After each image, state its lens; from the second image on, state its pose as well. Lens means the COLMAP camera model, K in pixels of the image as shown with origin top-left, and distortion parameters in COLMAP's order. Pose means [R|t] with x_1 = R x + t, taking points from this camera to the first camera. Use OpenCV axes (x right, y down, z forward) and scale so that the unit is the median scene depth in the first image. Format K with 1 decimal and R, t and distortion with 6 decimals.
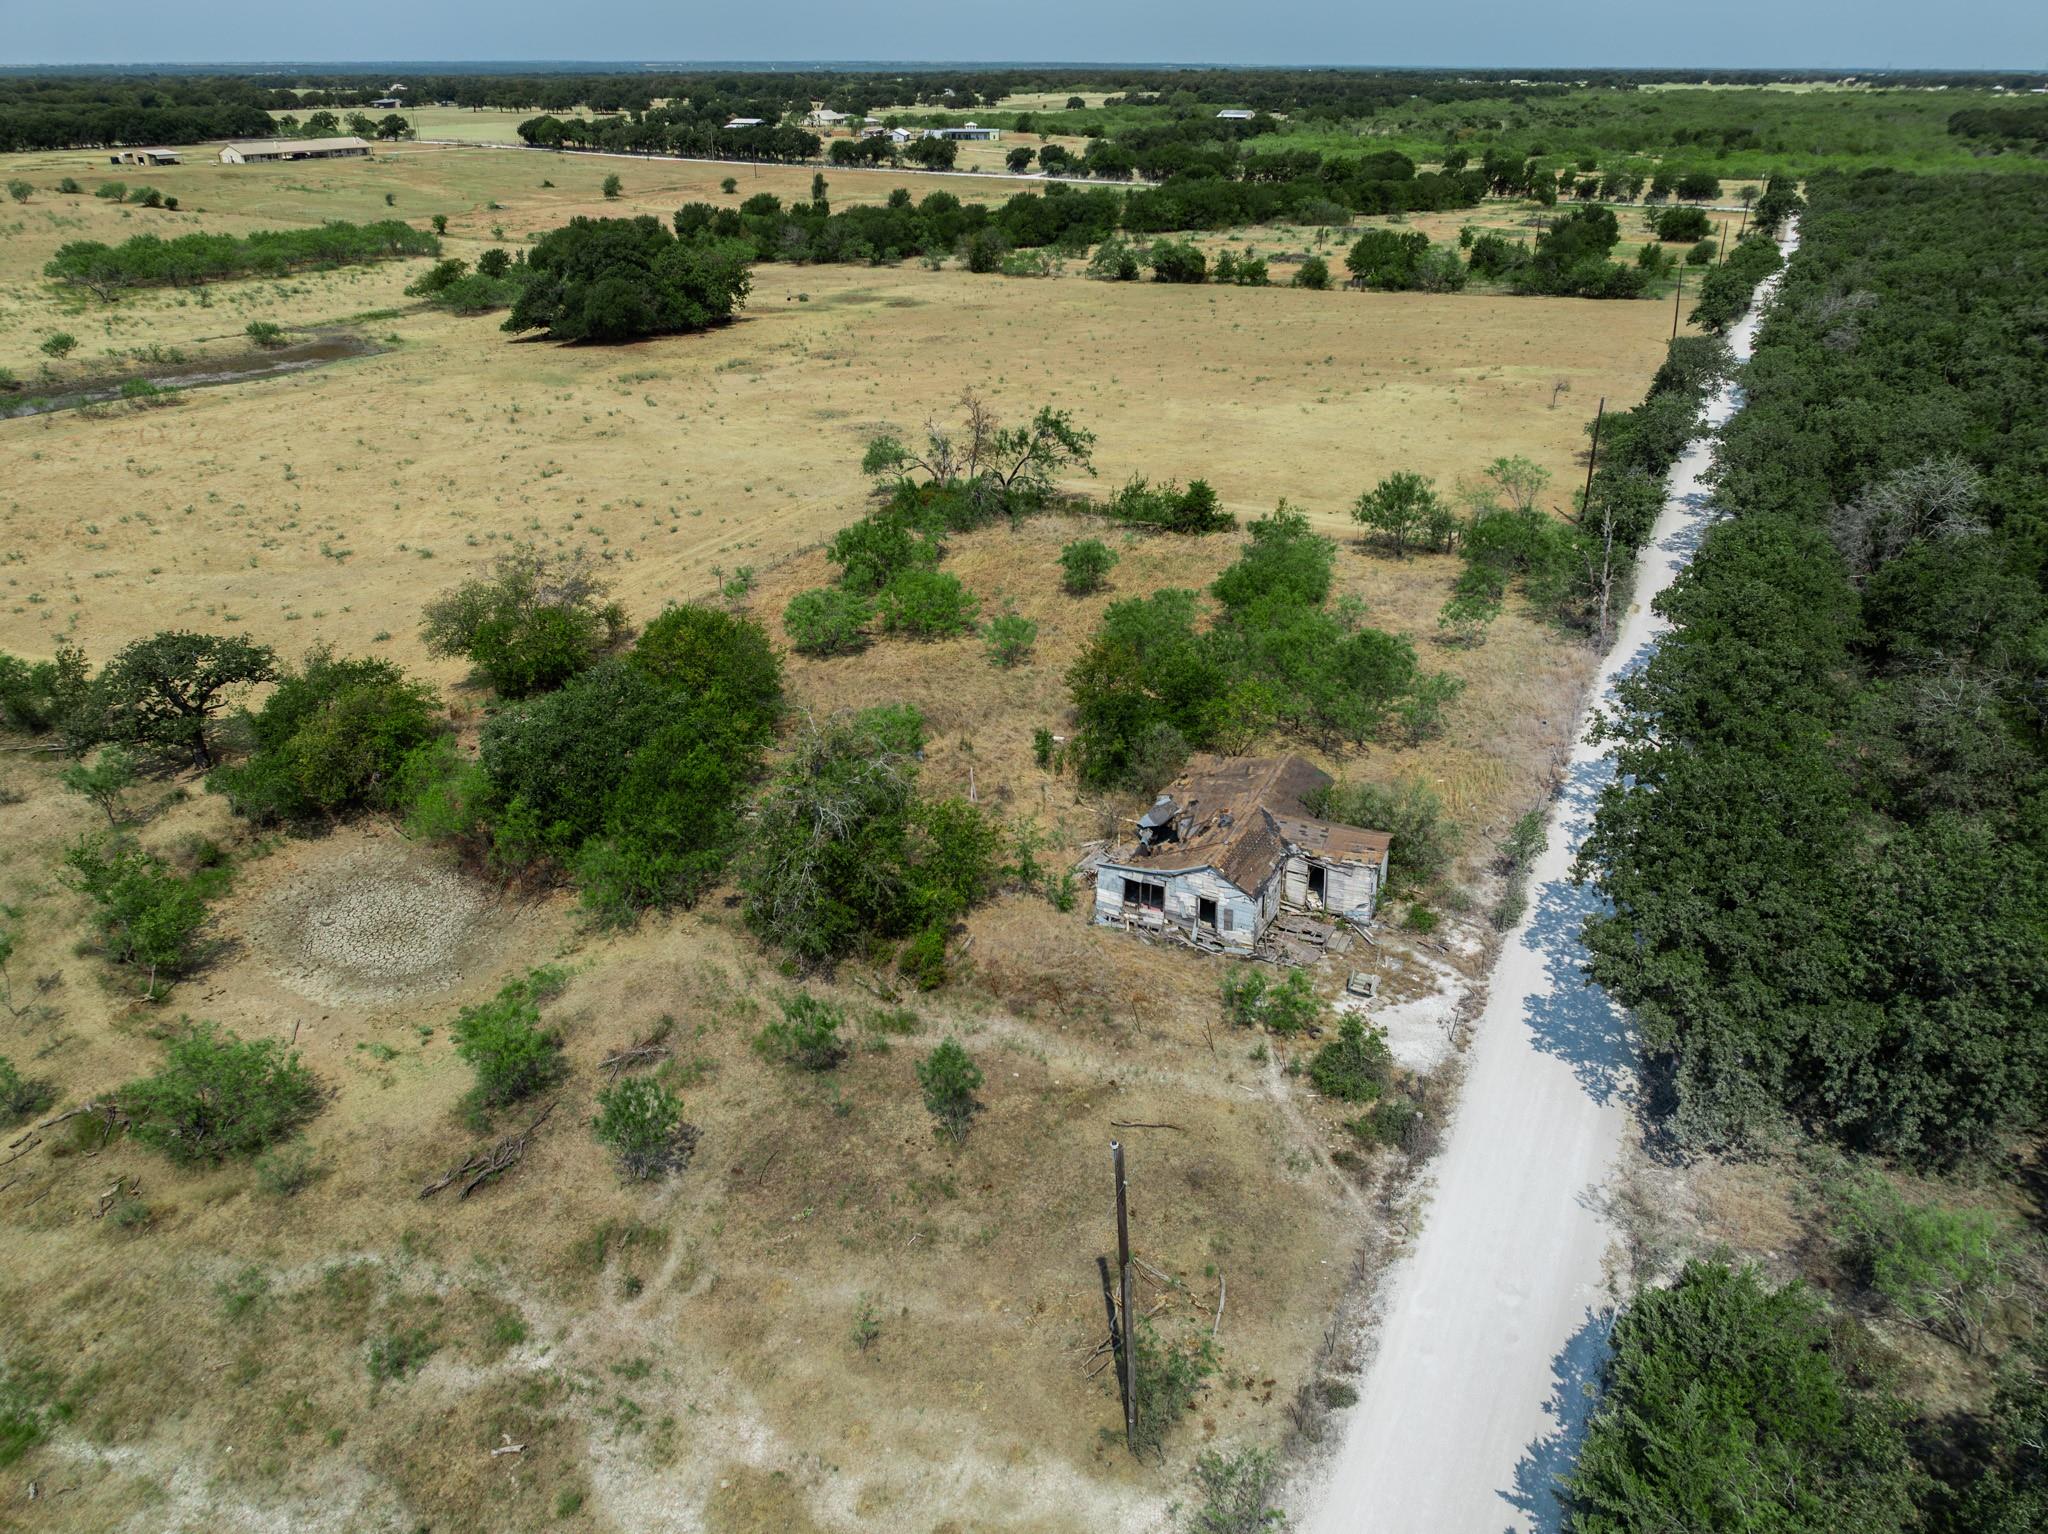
lens RADIAL K [[1438.9, 0, 1025.7], [0, 1438.9, 755.7], [0, 0, 1]] dist [-0.030776, 0.019986]
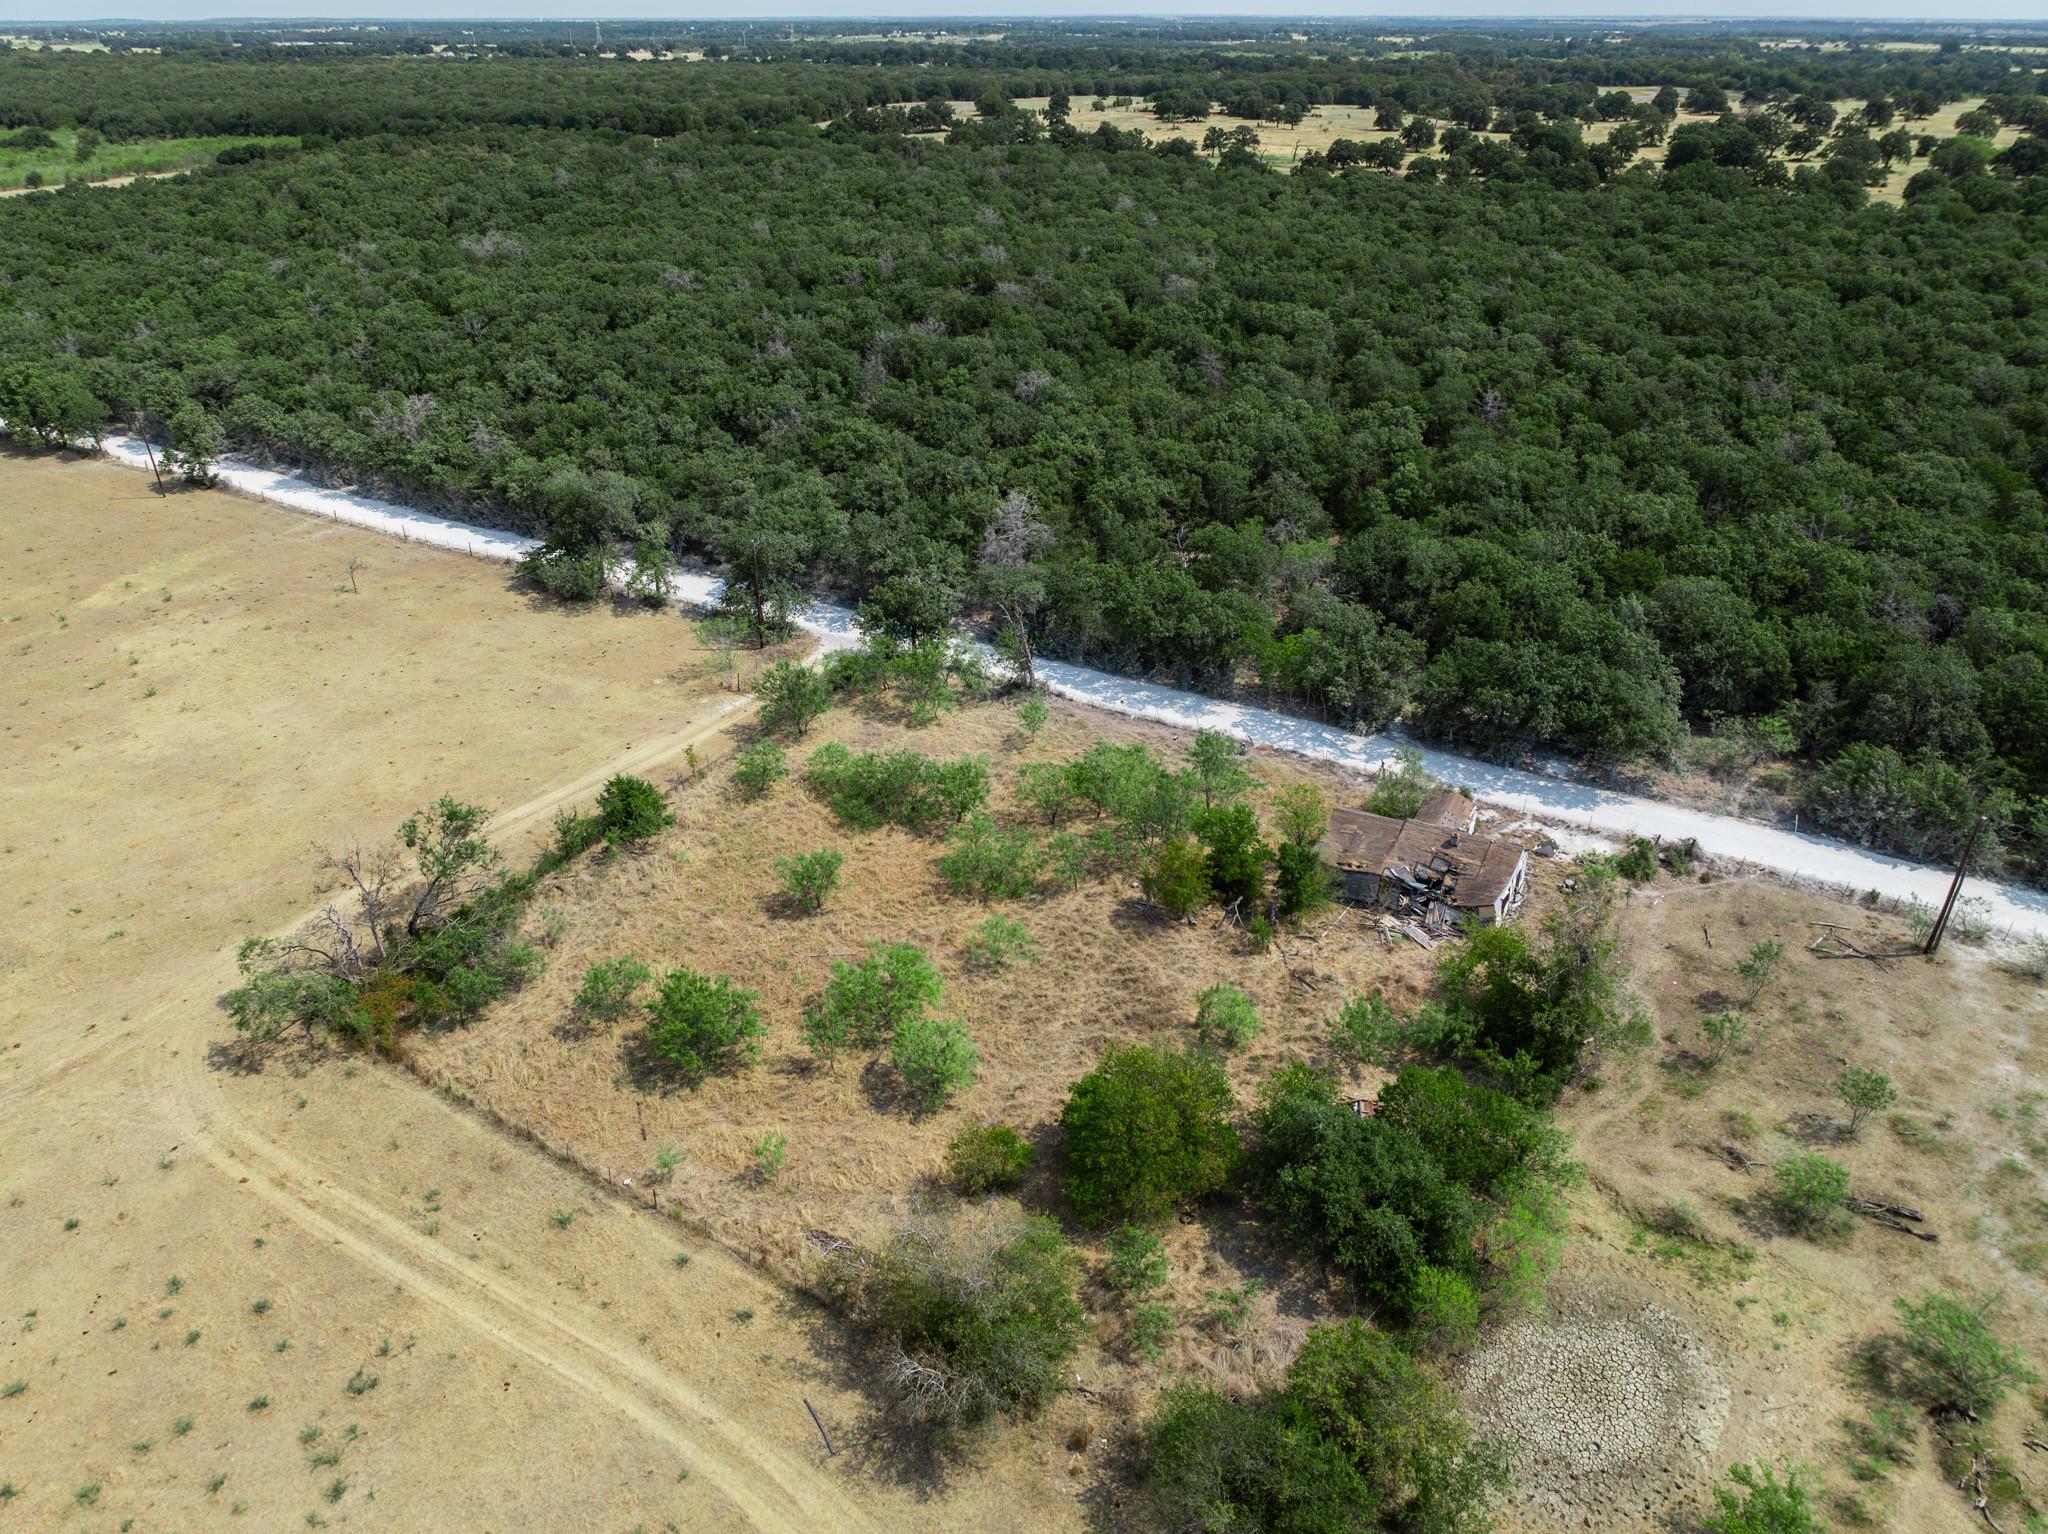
lens RADIAL K [[1438.9, 0, 1025.7], [0, 1438.9, 755.7], [0, 0, 1]] dist [-0.030776, 0.019986]
pose [[0.077578, -0.460461, 0.884283, -0.976980], [0.435530, 0.813501, 0.385395, -0.661310], [-0.896825, 0.355234, 0.263655, 0.806392]]
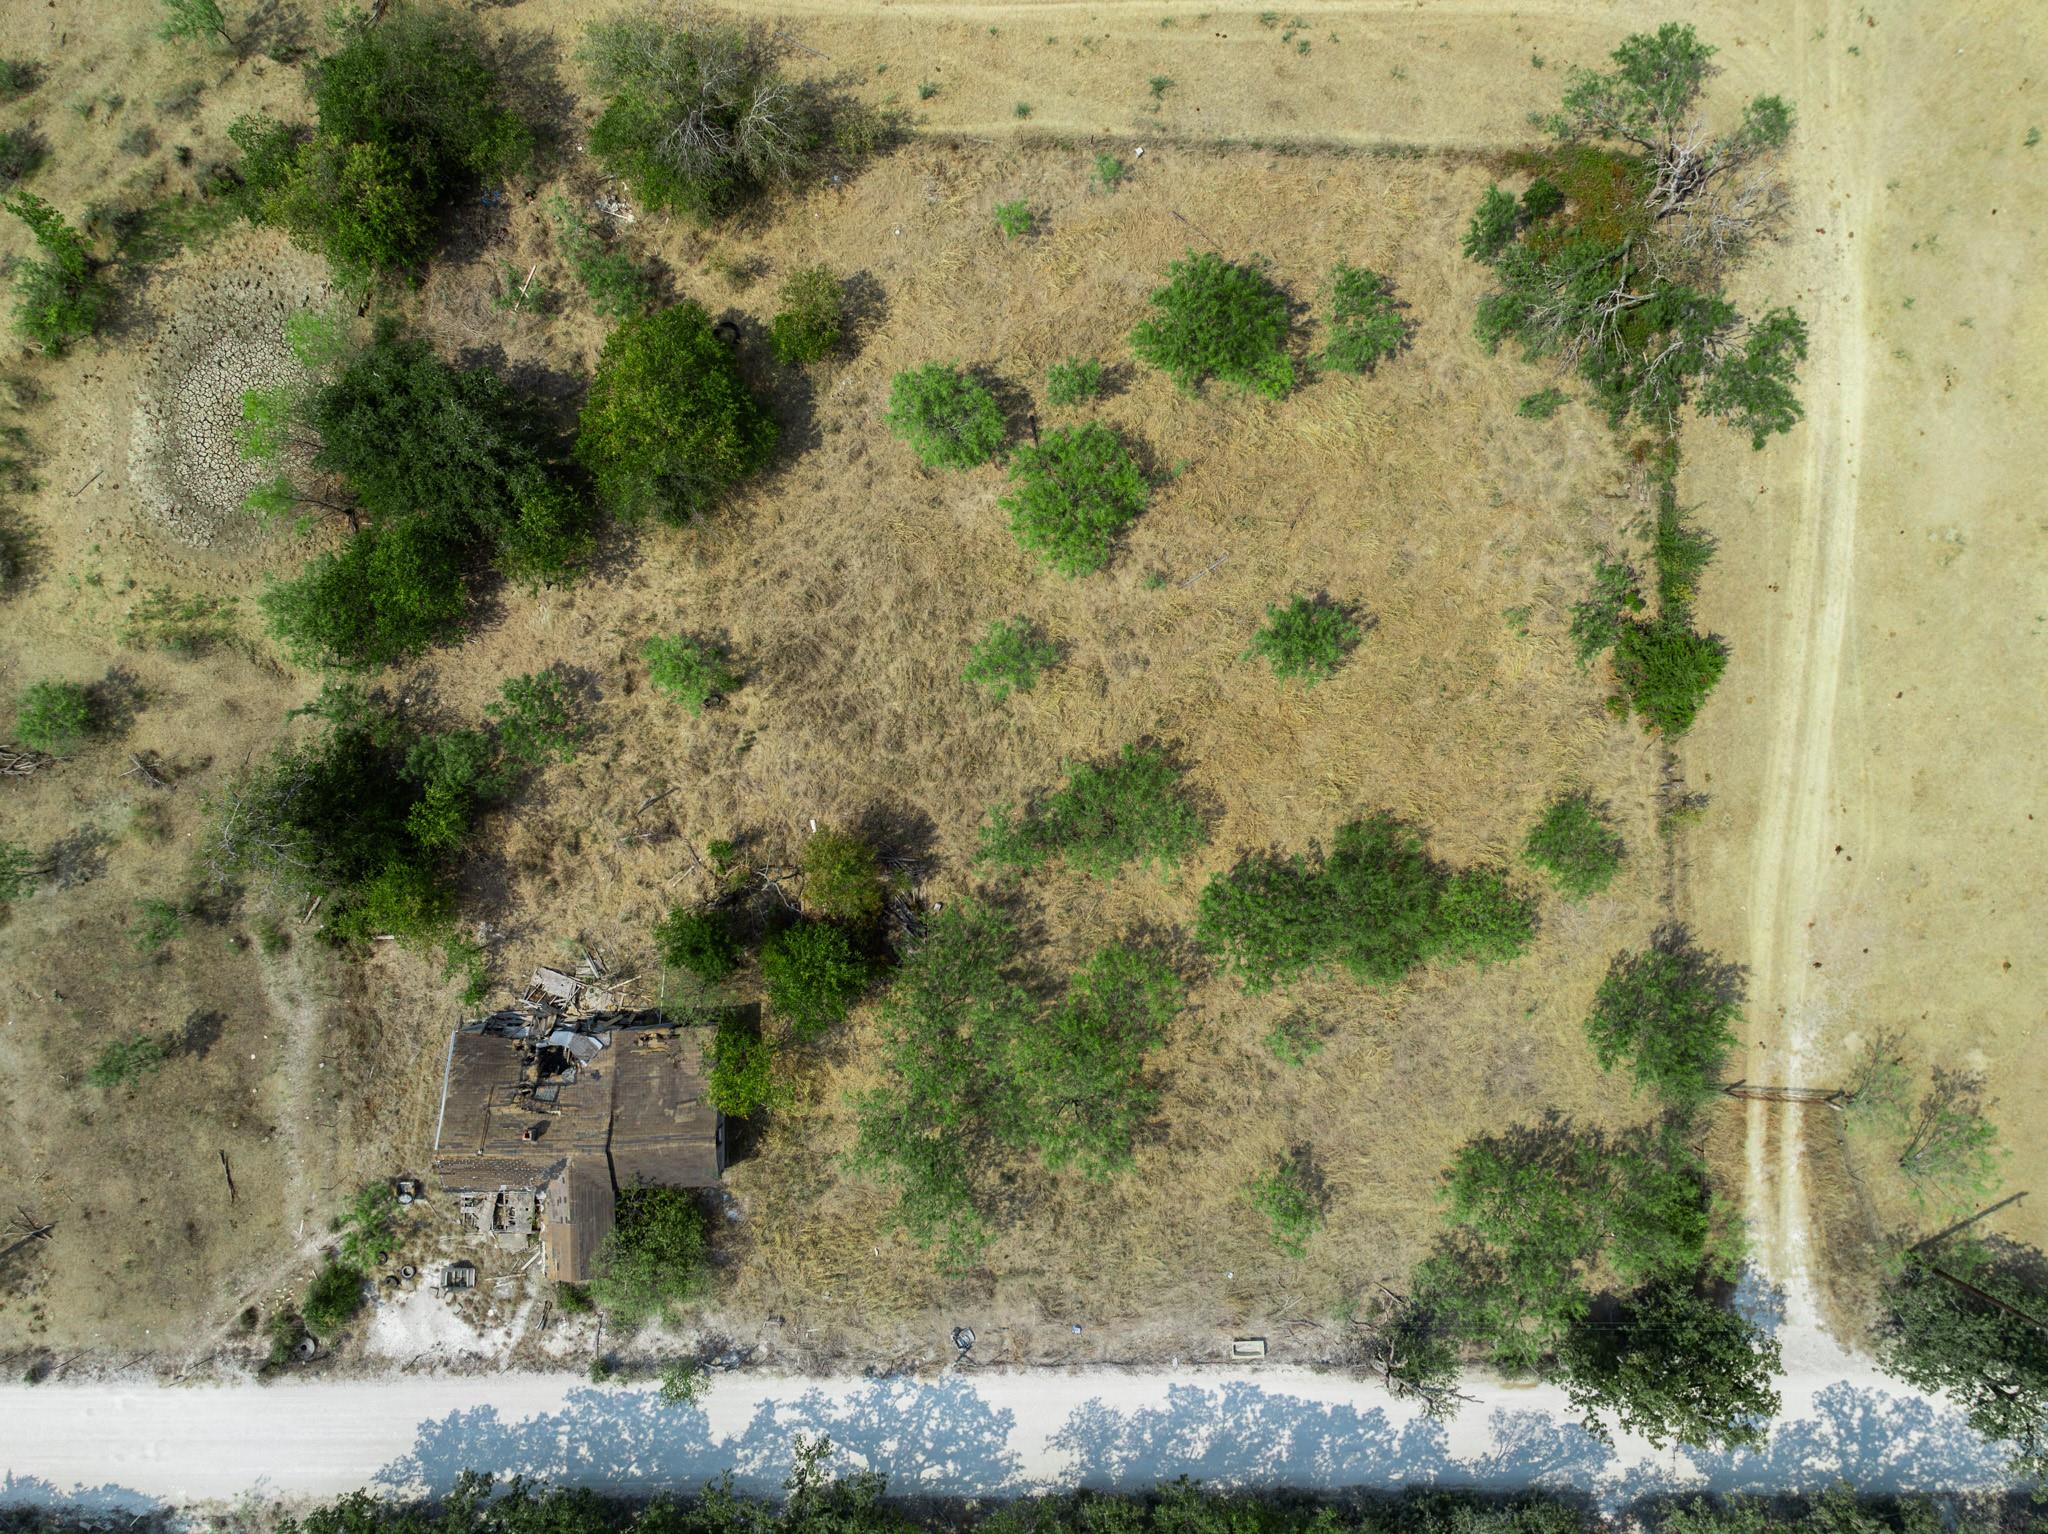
lens RADIAL K [[1438.9, 0, 1025.7], [0, 1438.9, 755.7], [0, 0, 1]] dist [-0.030776, 0.019986]
pose [[0.448961, 0.893413, -0.015739, 0.059530], [-0.394956, 0.214213, 0.893377, -0.894134], [0.801526, -0.394875, 0.449032, 0.768683]]
